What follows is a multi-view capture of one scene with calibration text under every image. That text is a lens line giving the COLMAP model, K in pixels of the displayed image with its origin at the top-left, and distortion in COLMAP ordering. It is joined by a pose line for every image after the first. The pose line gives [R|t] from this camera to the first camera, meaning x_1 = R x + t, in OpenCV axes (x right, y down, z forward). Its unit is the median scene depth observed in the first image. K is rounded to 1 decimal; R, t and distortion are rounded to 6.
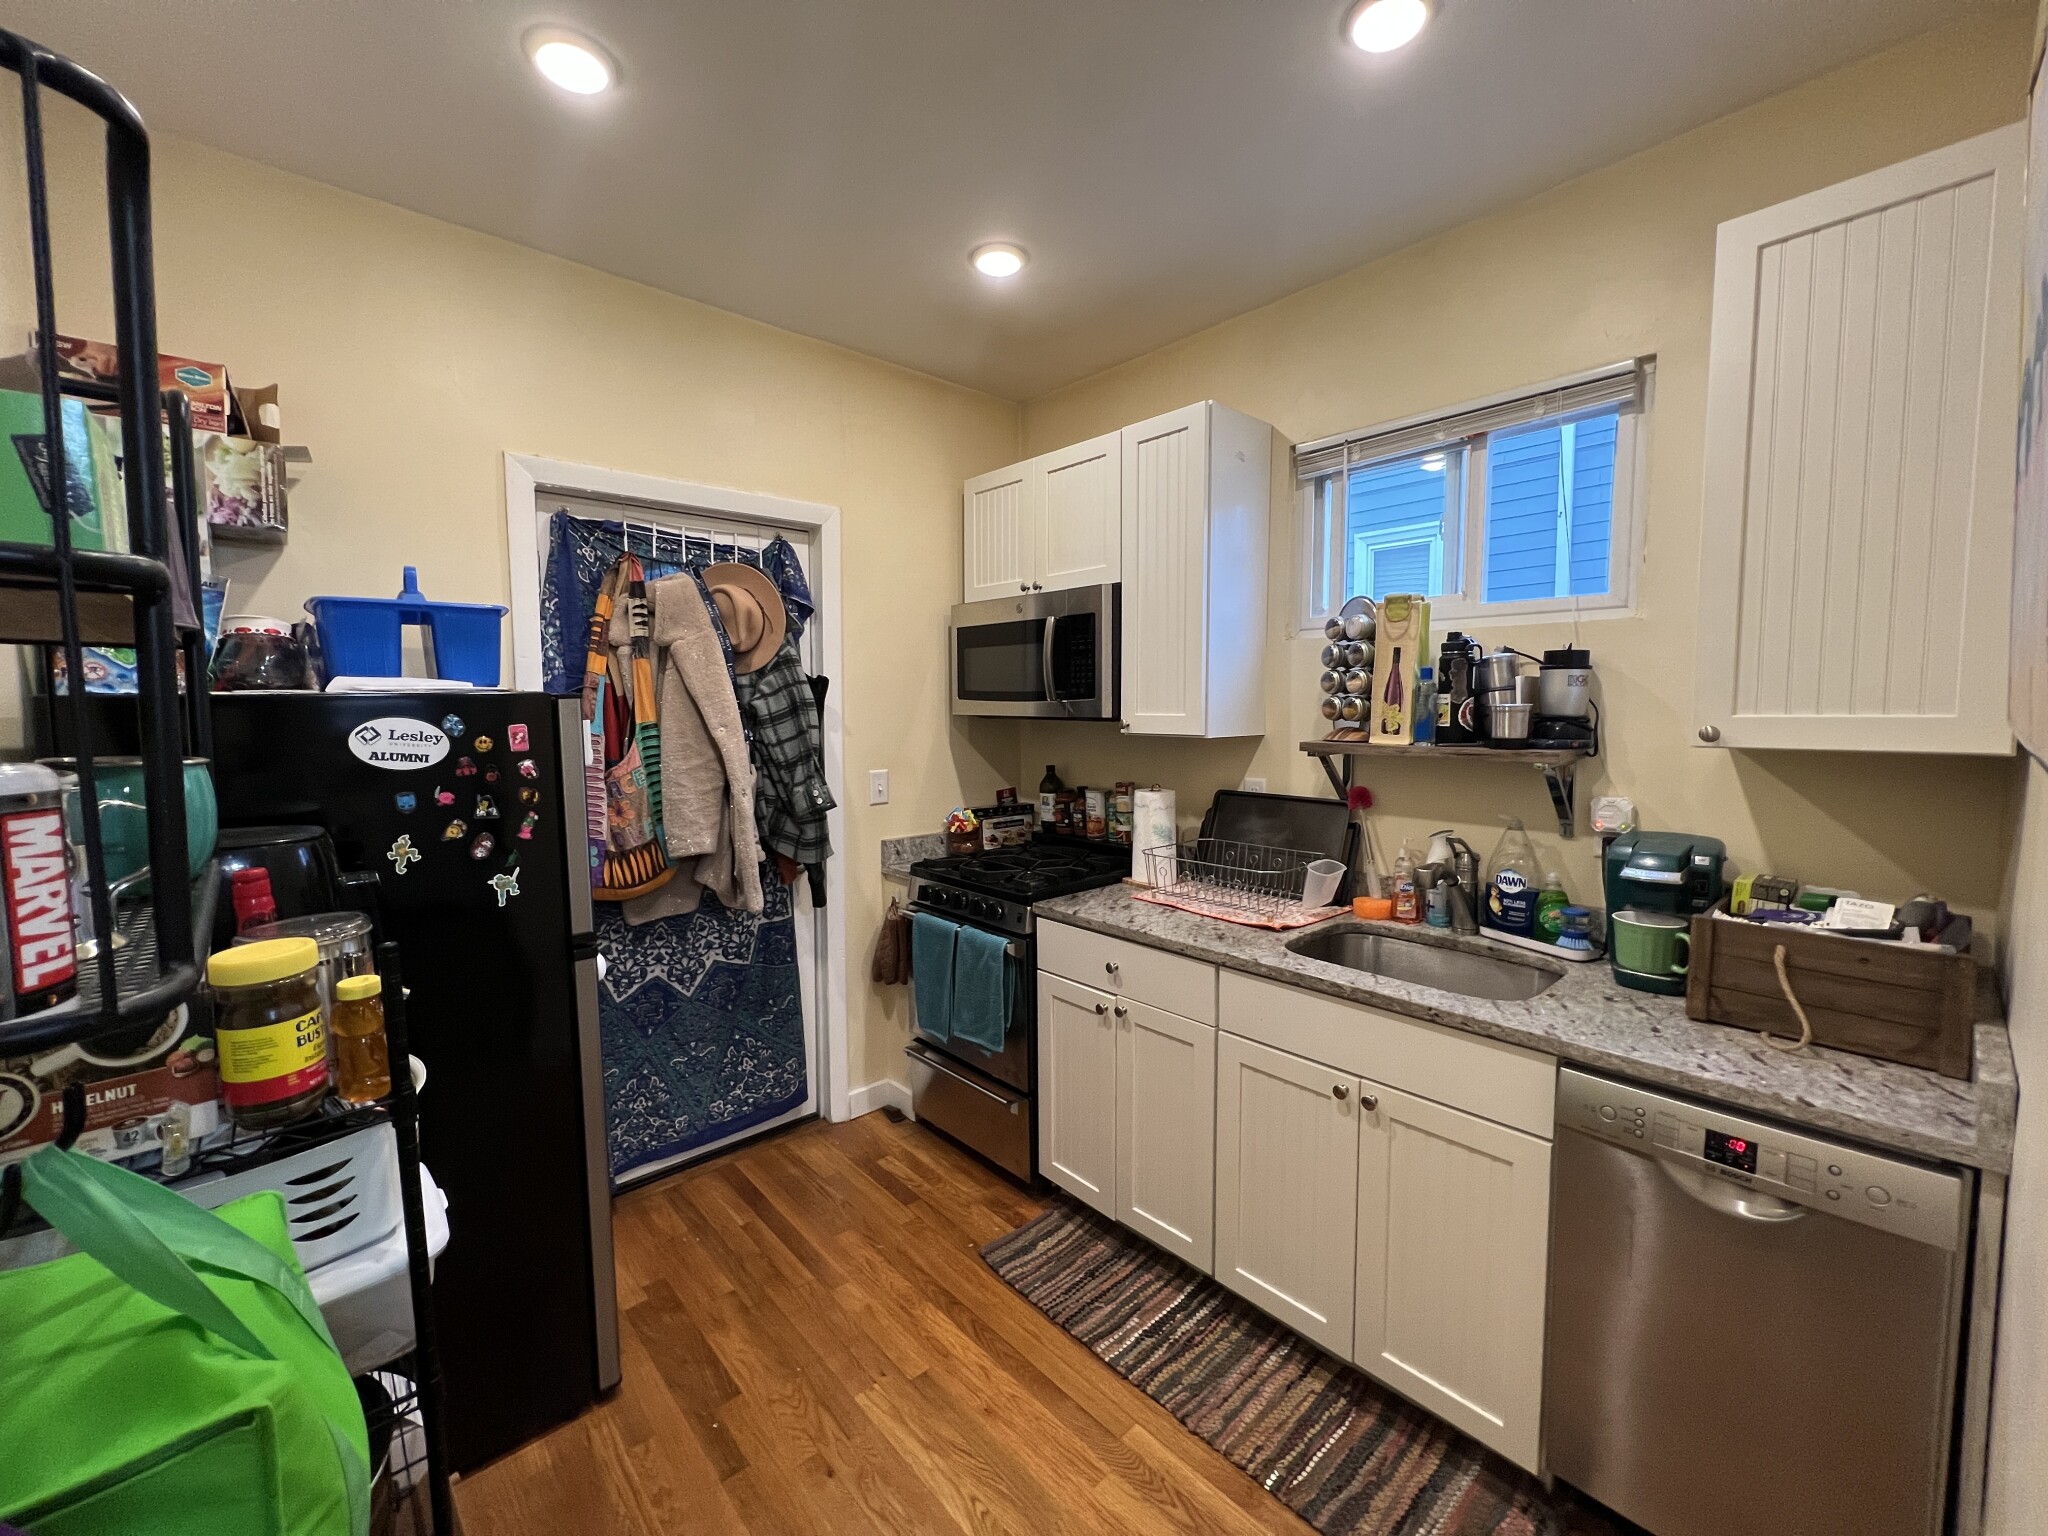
lens RADIAL K [[819.0, 0, 1022.3], [0, 819.0, 764.2], [0, 0, 1]] dist [-0.001449, 0.000791]
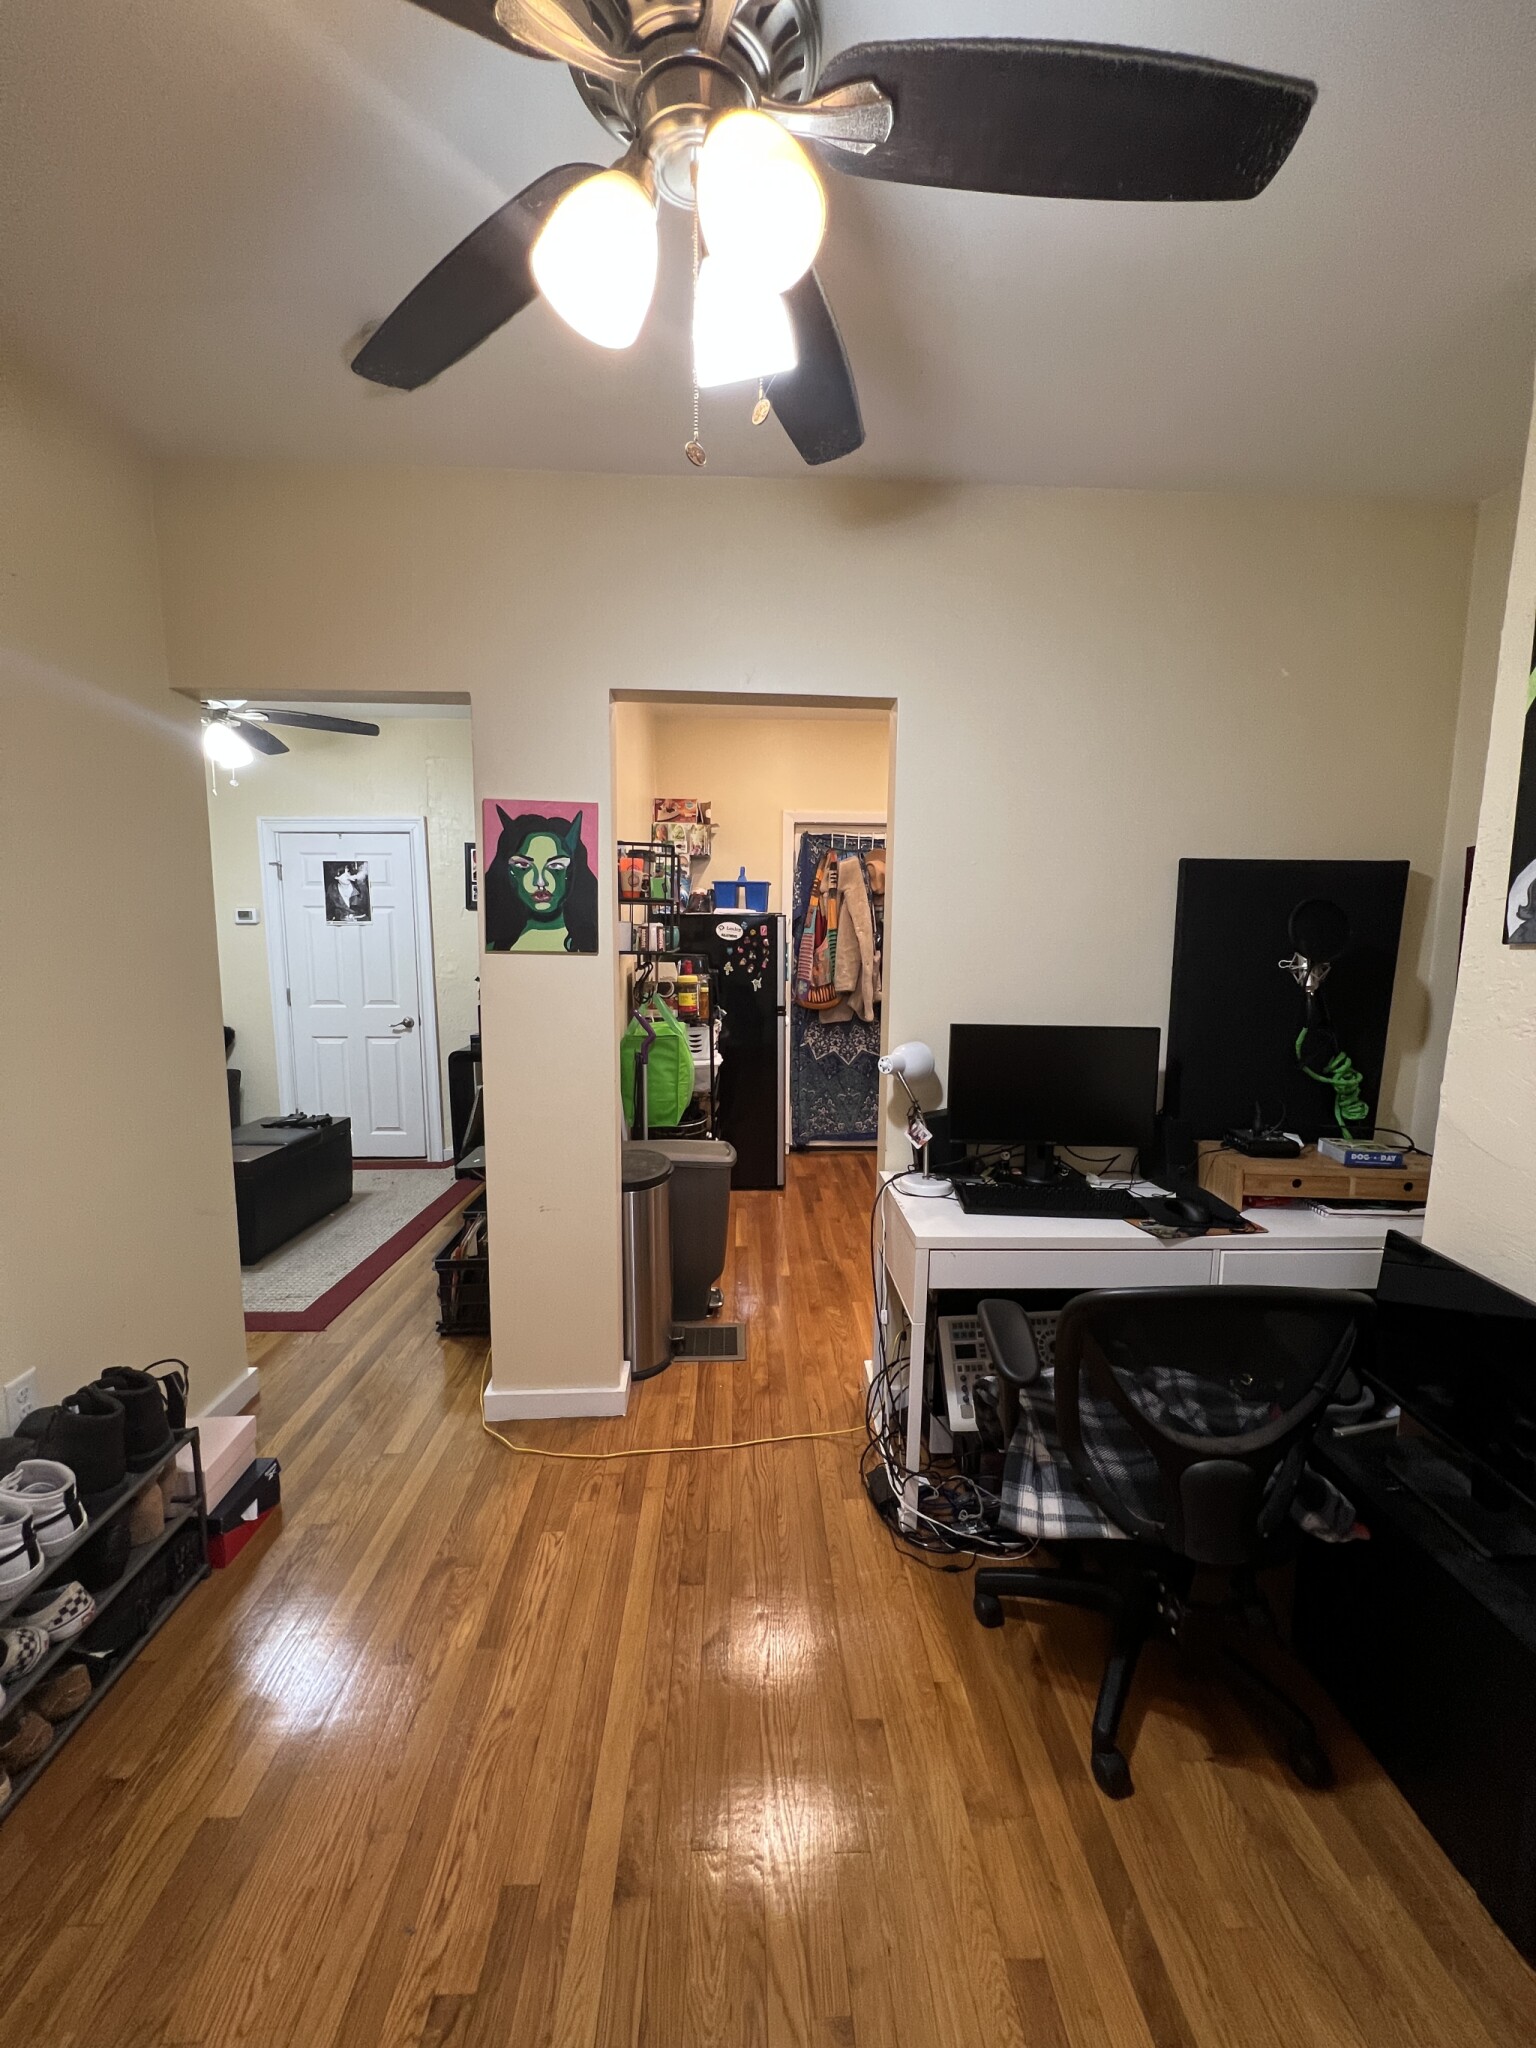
lens RADIAL K [[819.0, 0, 772.7], [0, 819.0, 1022.3], [0, 0, 1]] dist [-0.001449, 0.000791]
pose [[0.765468, 0.093644, -0.636623, 0.832774], [-0.064950, 0.995545, 0.068344, 0.059152], [0.640187, -0.010966, 0.768141, -0.771137]]
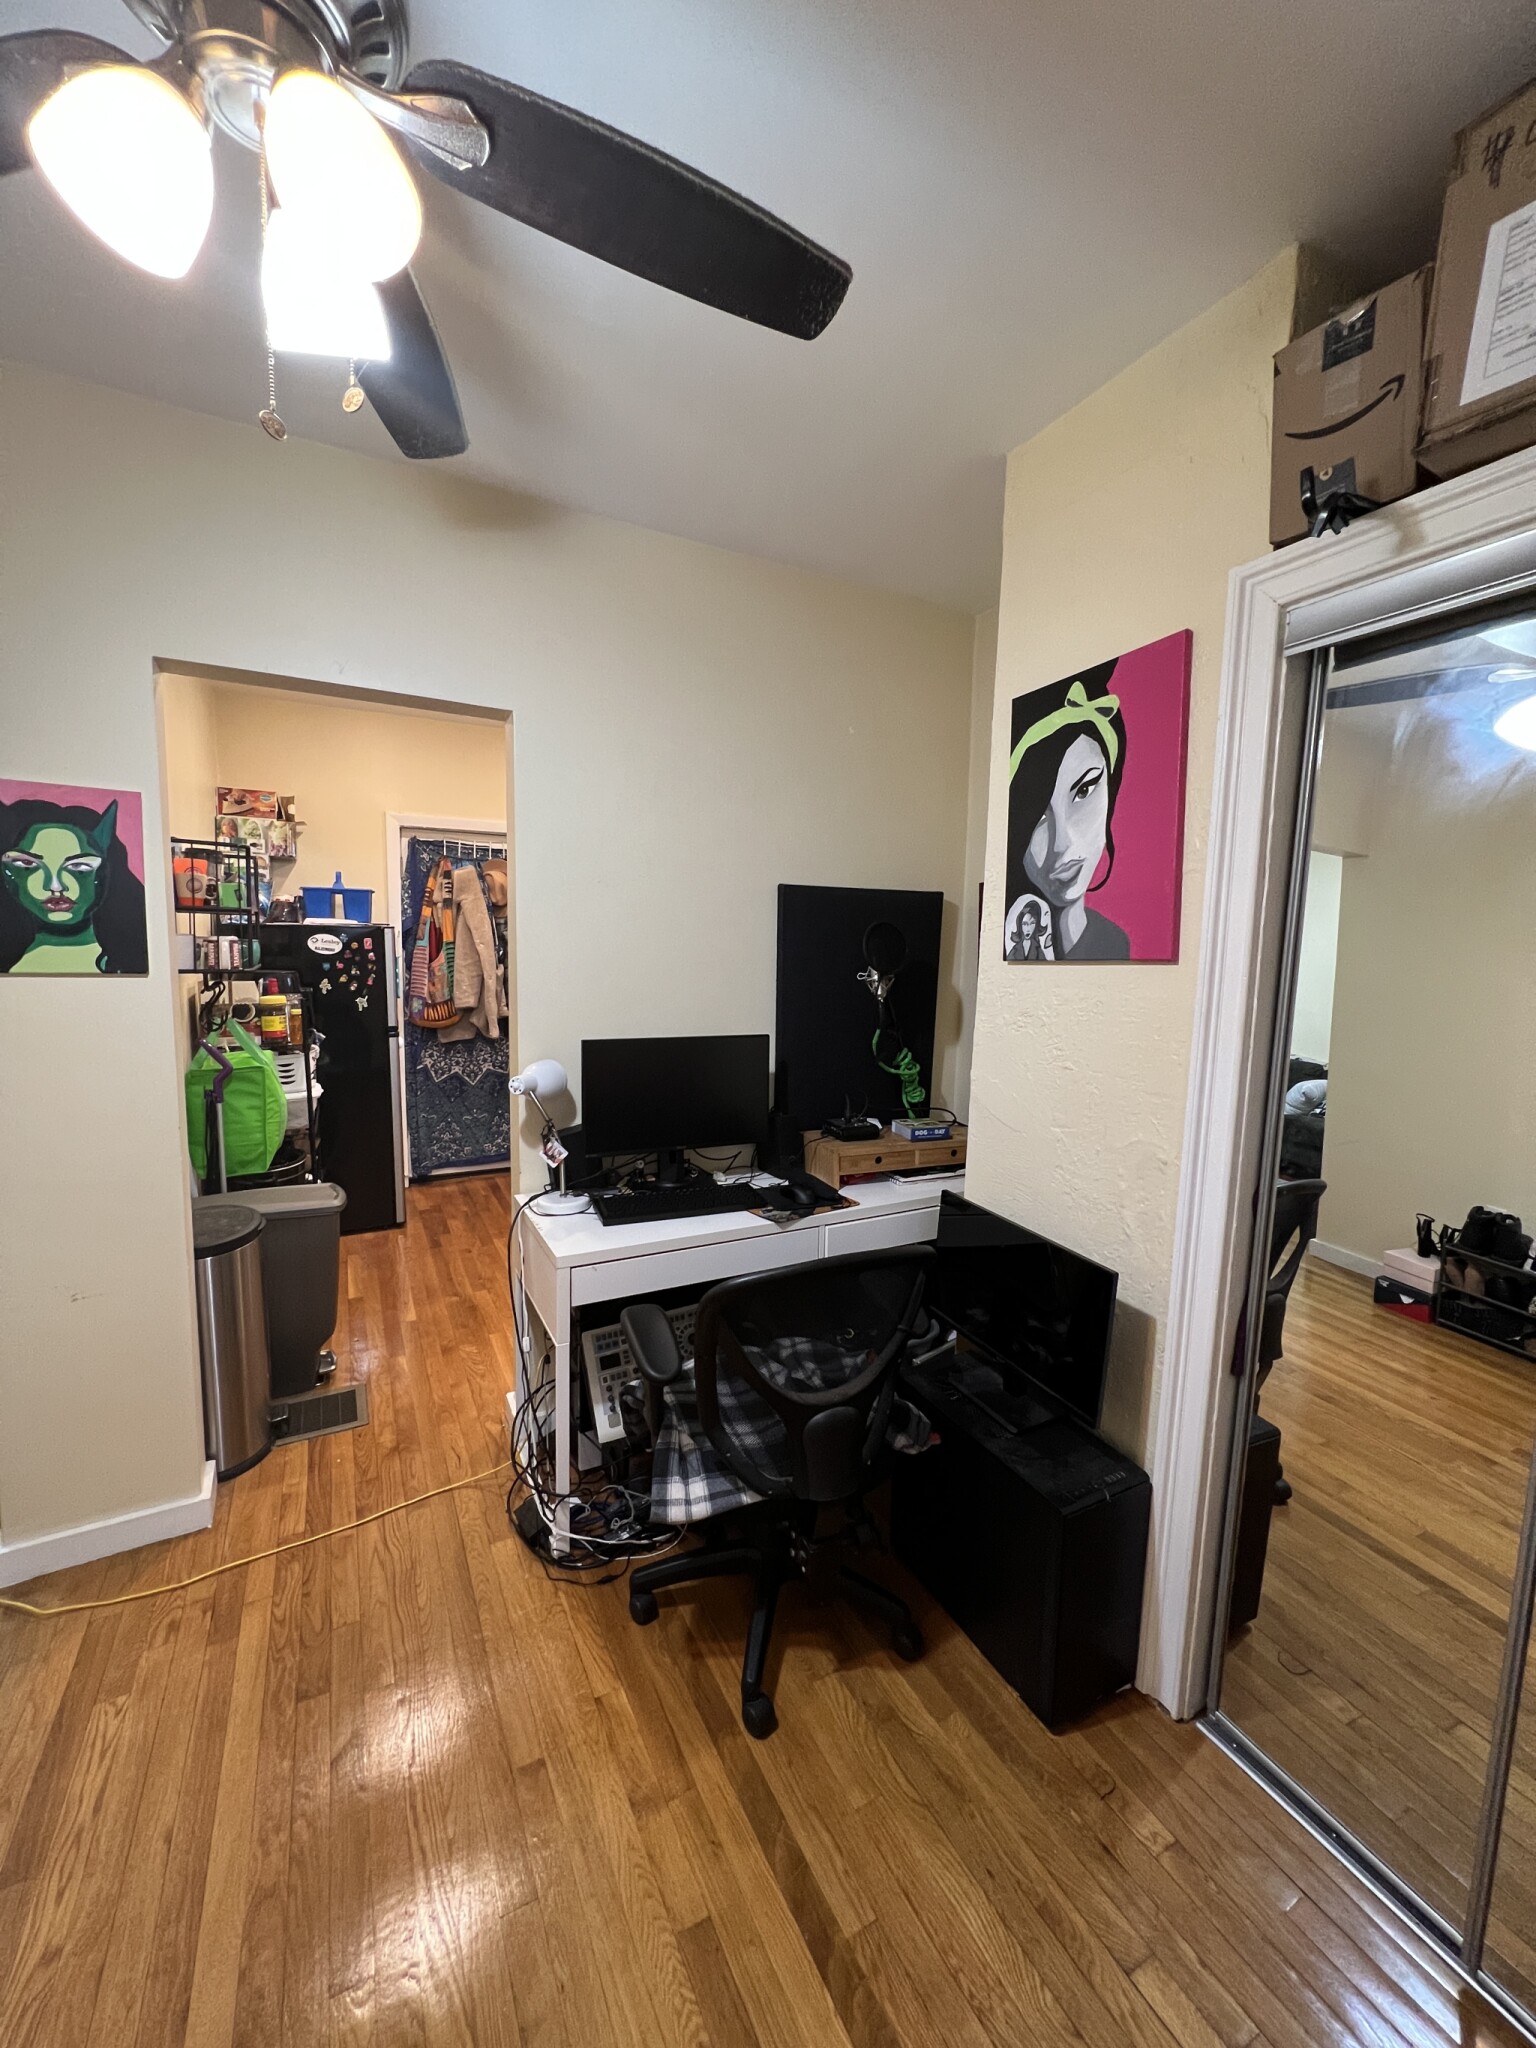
lens RADIAL K [[819.0, 0, 772.7], [0, 819.0, 1022.3], [0, 0, 1]] dist [-0.001449, 0.000791]
pose [[0.968736, 0.050806, -0.242835, 0.834801], [-0.044525, 0.998518, 0.031286, 0.051694], [0.244065, -0.019496, 0.969563, -0.783677]]
